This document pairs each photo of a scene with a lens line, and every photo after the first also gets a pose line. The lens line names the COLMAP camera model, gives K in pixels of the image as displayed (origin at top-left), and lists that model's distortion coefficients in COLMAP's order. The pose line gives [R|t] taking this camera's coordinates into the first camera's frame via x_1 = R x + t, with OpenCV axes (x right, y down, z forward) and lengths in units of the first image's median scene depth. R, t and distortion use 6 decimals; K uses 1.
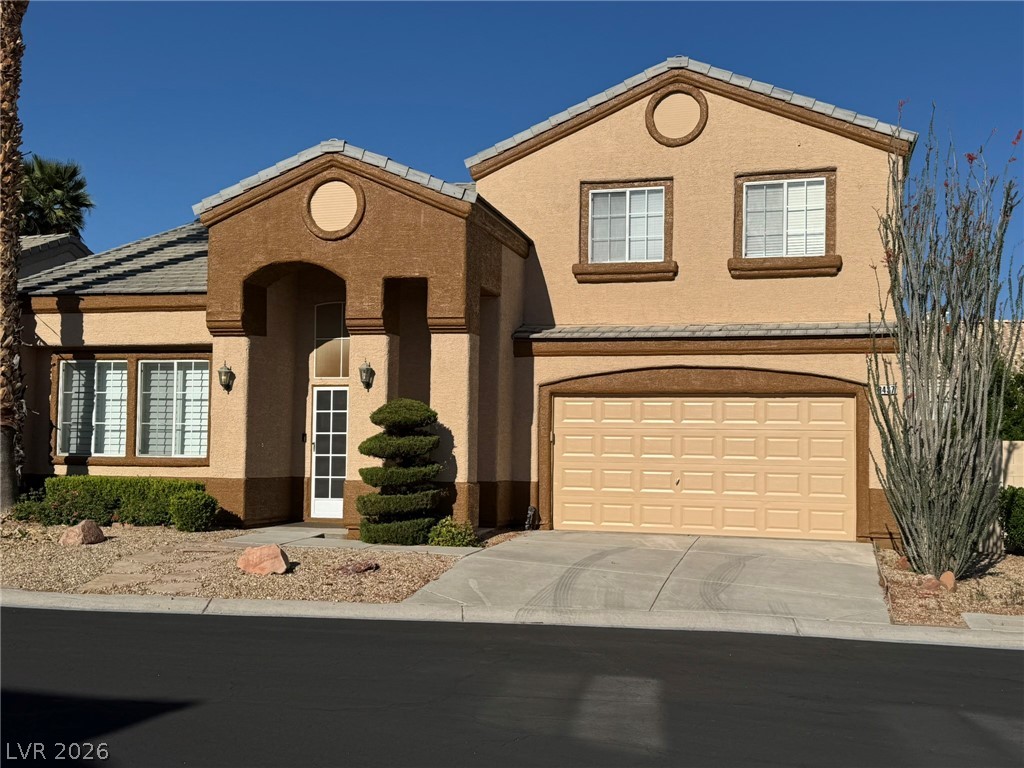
lens RADIAL K [[1158.7, 0, 512.4], [0, 1158.7, 384.9], [0, 0, 1]] dist [0.103487, 0.000000]
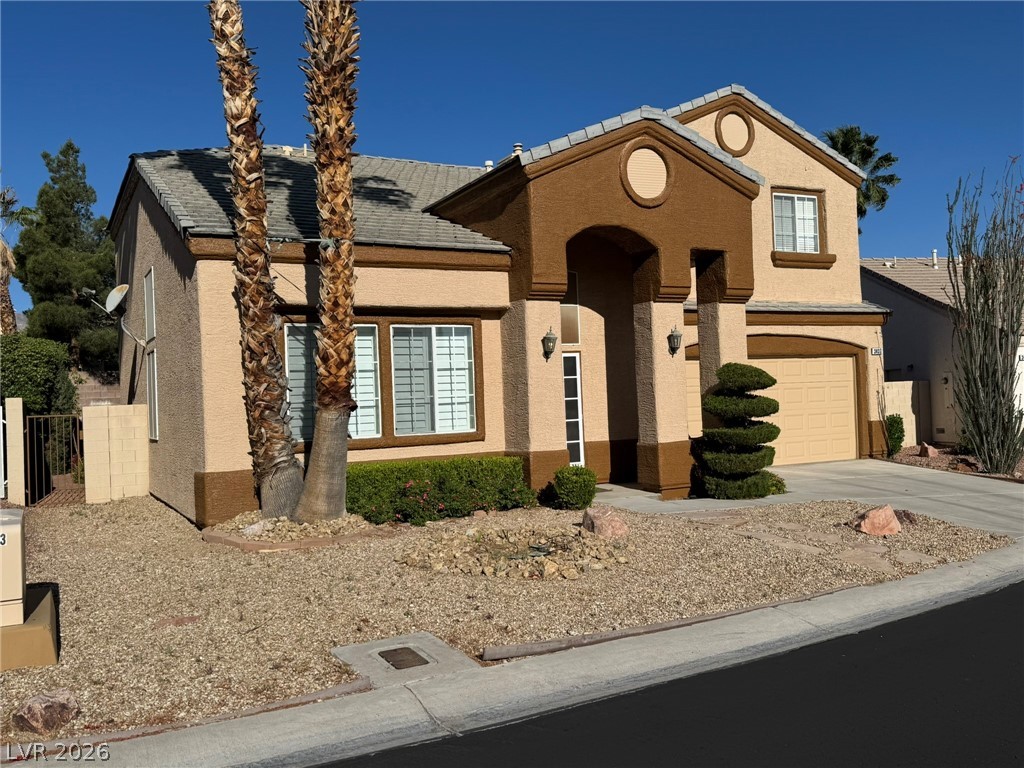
lens RADIAL K [[893.4, 0, 512.5], [0, 893.4, 385.8], [0, 0, 1]] dist [0.056703, -0.007900]
pose [[0.734694, -0.033429, 0.677575, -0.712237], [0.007181, 0.999112, 0.041506, -0.002814], [-0.678361, -0.025628, 0.734282, 0.464392]]
